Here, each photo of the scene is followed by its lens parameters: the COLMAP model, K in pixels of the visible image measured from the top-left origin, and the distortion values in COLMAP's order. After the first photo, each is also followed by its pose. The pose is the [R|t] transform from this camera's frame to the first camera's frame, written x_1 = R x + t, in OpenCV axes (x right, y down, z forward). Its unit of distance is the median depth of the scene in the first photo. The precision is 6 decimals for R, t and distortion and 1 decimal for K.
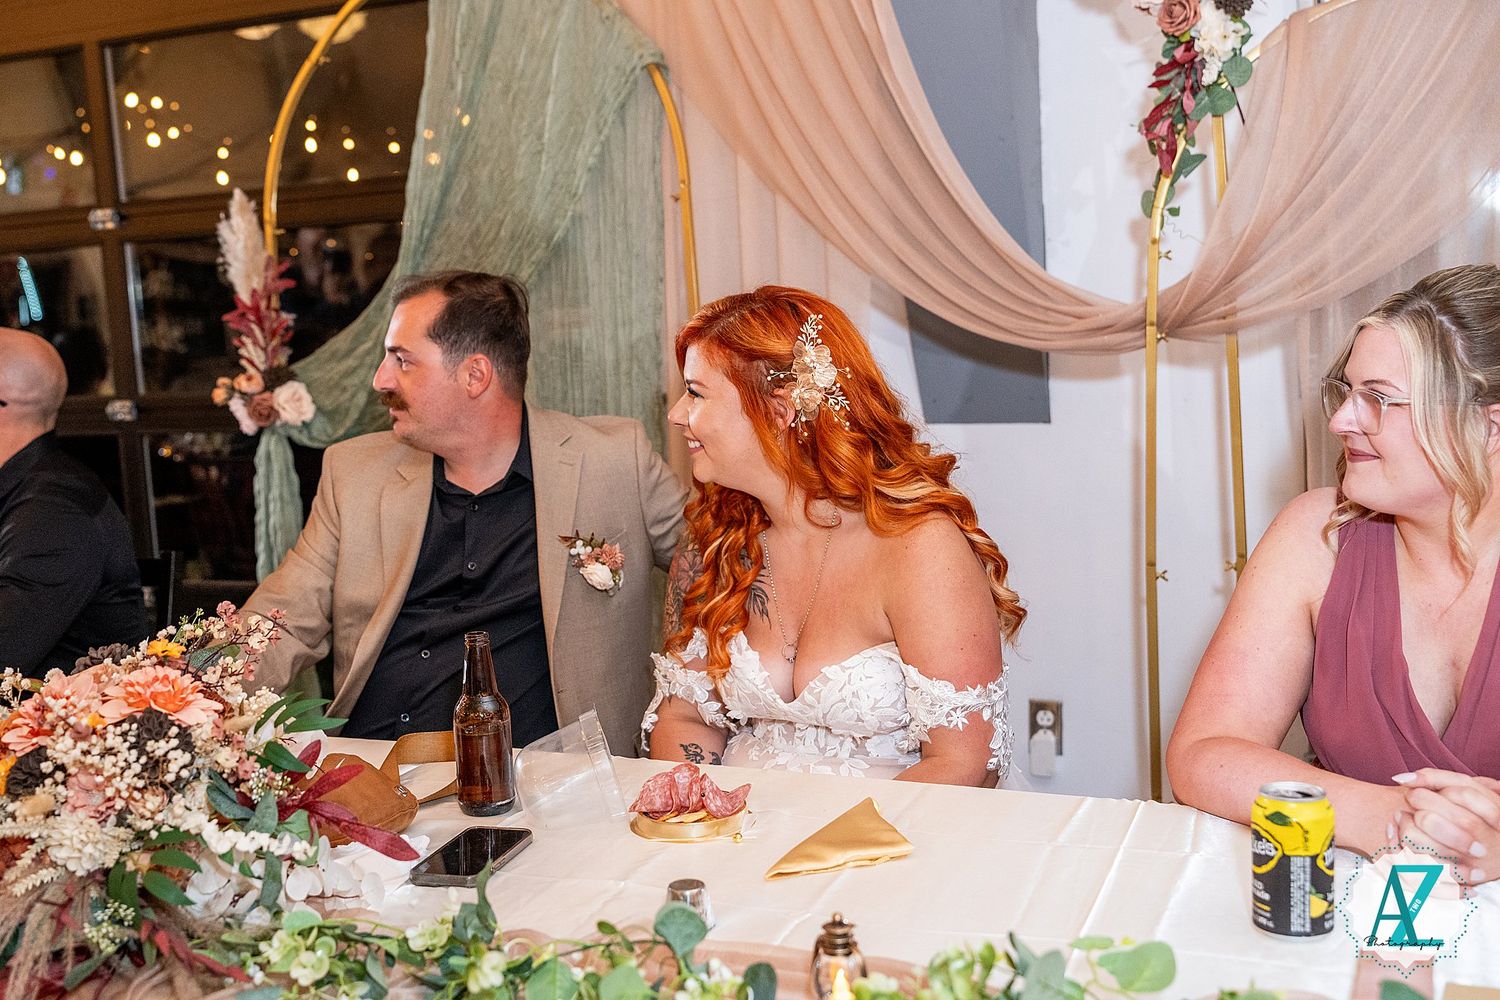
lens RADIAL K [[1604.5, 0, 738.7], [0, 1604.5, 482.4], [0, 0, 1]] dist [-0.000873, 0.000000]
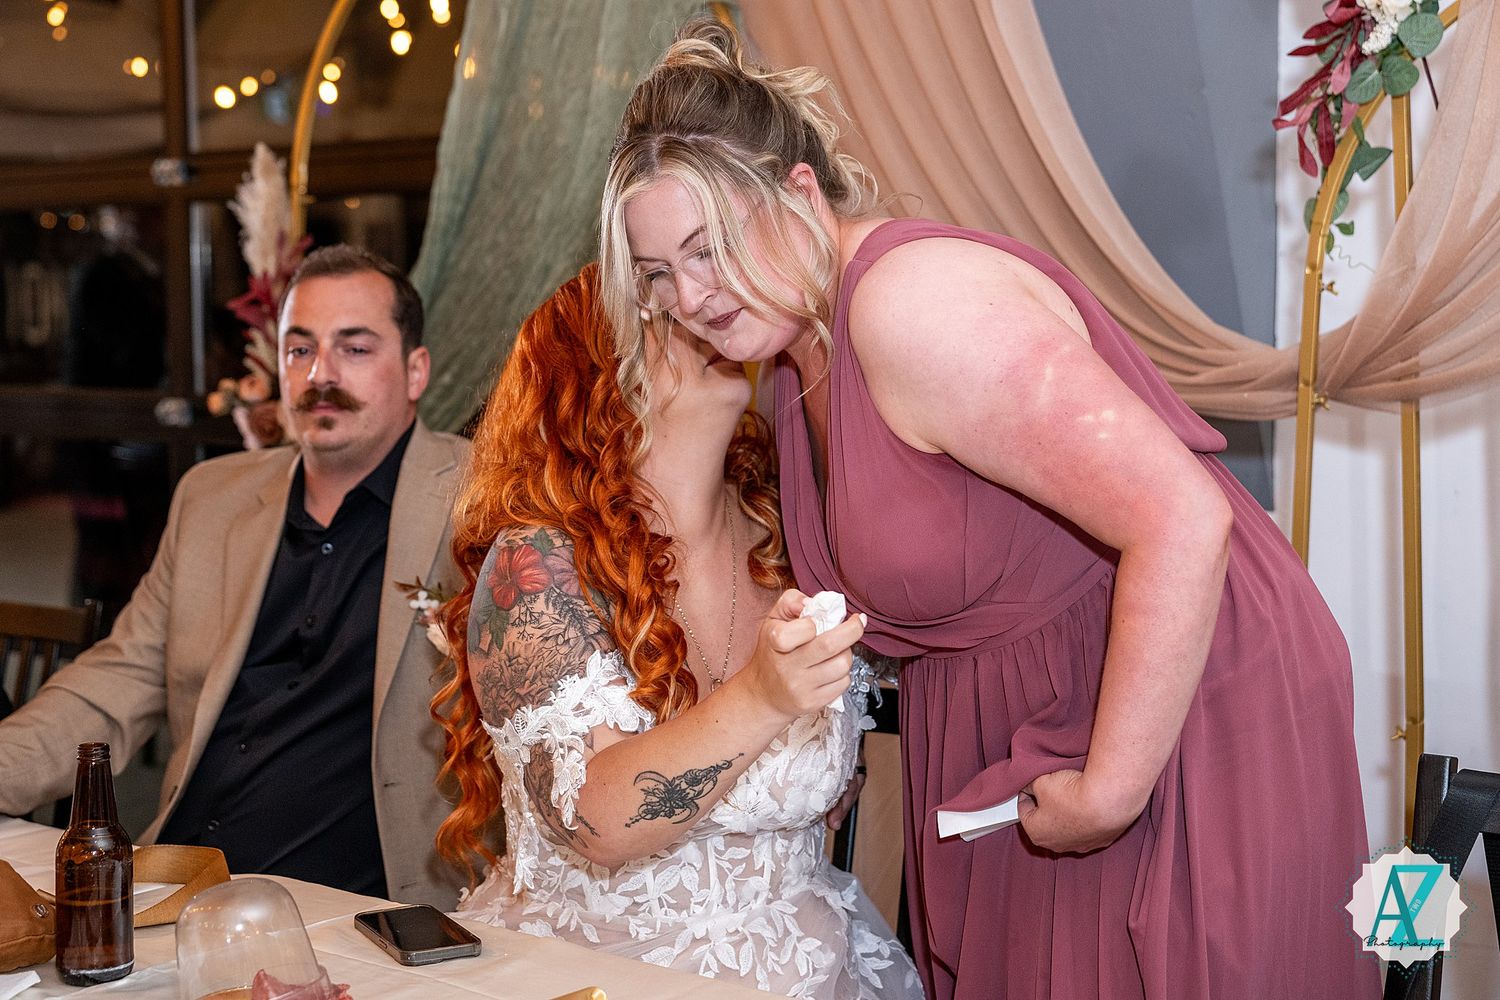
lens RADIAL K [[2258.9, 0, 805.3], [0, 2258.9, 448.9], [0, 0, 1]] dist [-0.006998, 0.000000]
pose [[0.971879, 0.062716, -0.226977, 0.250086], [-0.071912, 0.996882, -0.032468, -0.018989], [0.224233, 0.047877, 0.973359, -0.020741]]
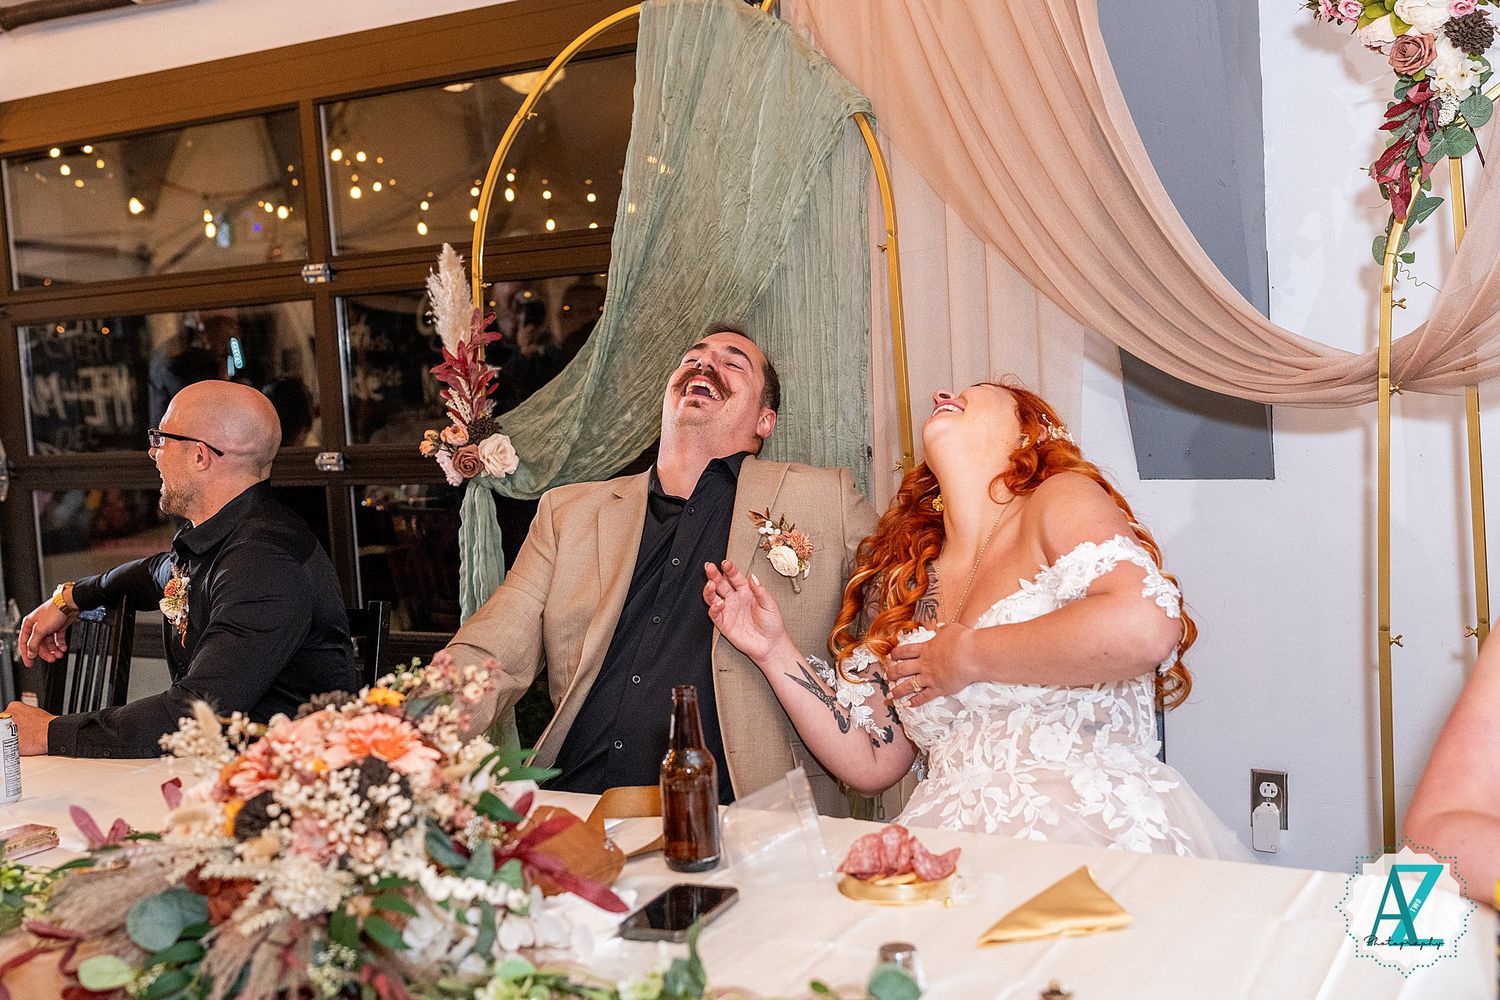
lens RADIAL K [[1659.5, 0, 761.2], [0, 1659.5, 486.9], [0, 0, 1]] dist [0.000068, 0.000000]
pose [[0.994361, 0.005412, -0.105915, -0.004794], [-0.008628, 0.999515, -0.029934, -0.000096], [0.105701, 0.030679, 0.993925, -0.014100]]
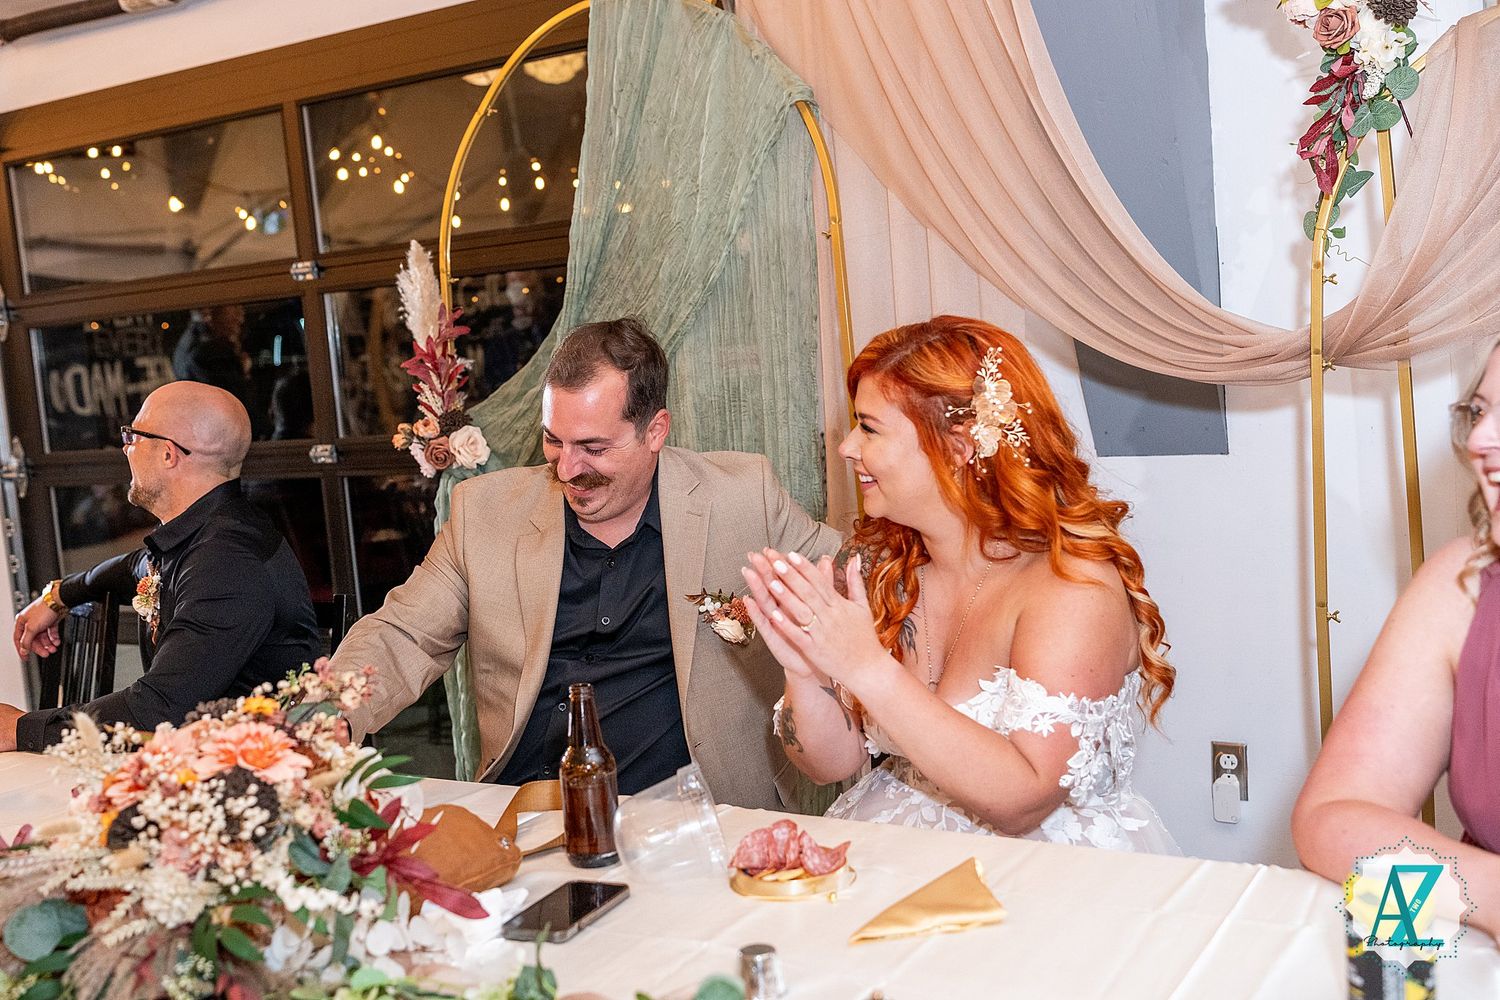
lens RADIAL K [[1604.5, 0, 756.9], [0, 1604.5, 495.6], [0, 0, 1]] dist [-0.000873, 0.000000]
pose [[0.990193, -0.013650, -0.139041, 0.055418], [0.012883, 0.999896, -0.006417, -0.010901], [0.139114, 0.004562, 0.990266, 0.012791]]
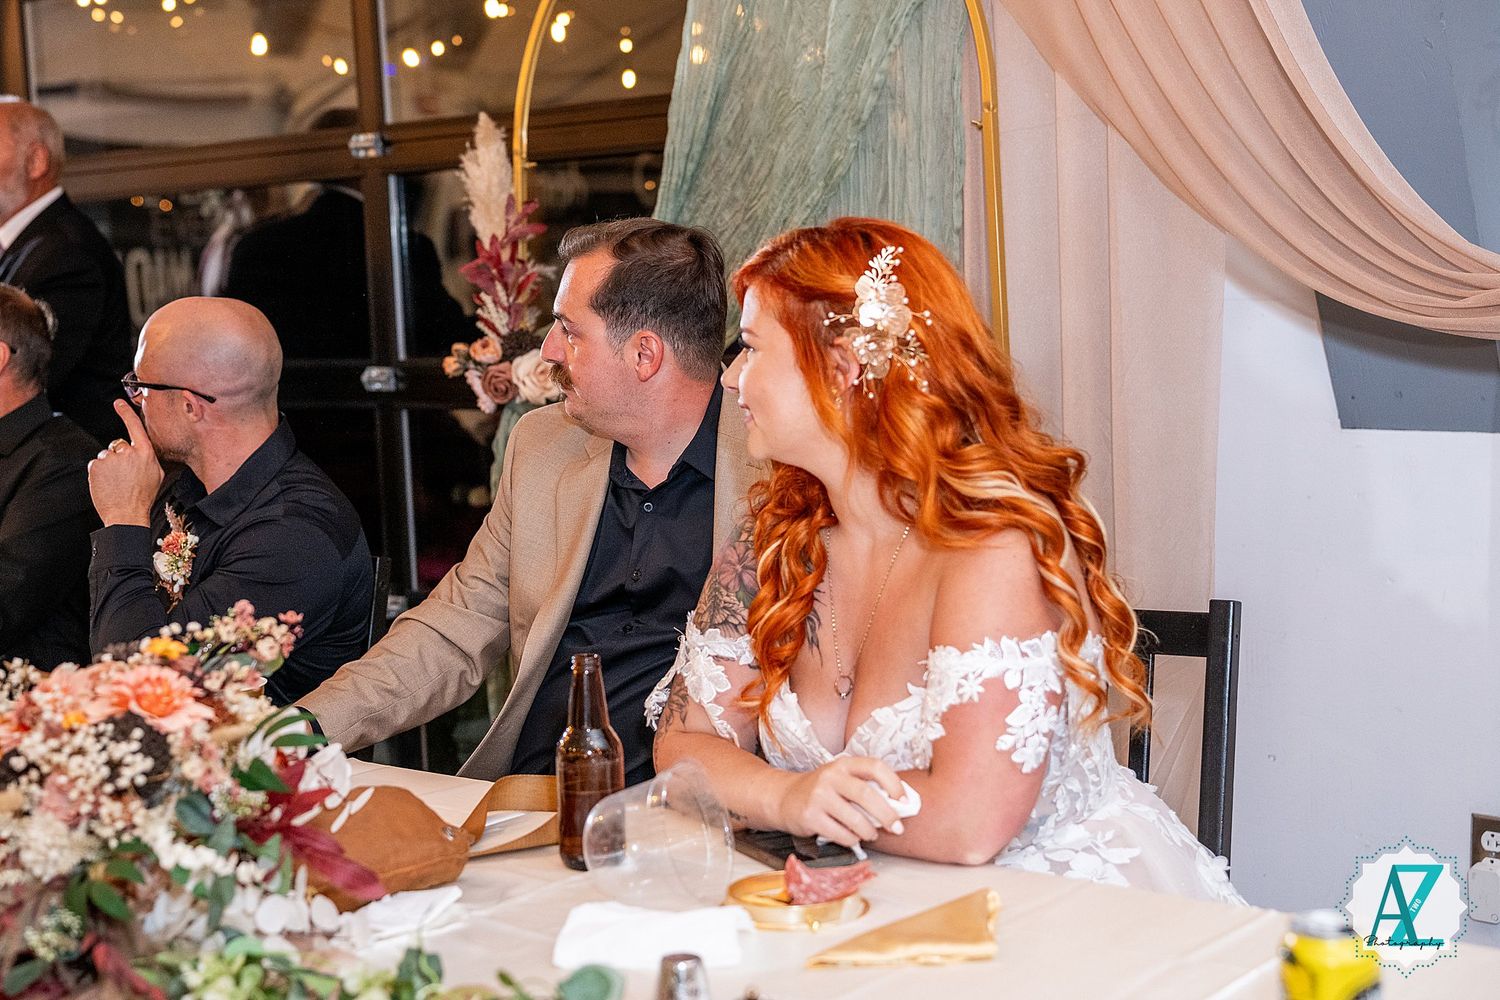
lens RADIAL K [[2262.6, 0, 763.4], [0, 2262.6, 485.3], [0, 0, 1]] dist [-0.009524, 0.000000]
pose [[0.962298, 0.039301, -0.269144, 0.166995], [-0.040011, 0.999195, 0.002849, -0.003166], [0.269040, 0.008027, 0.963096, -0.078566]]
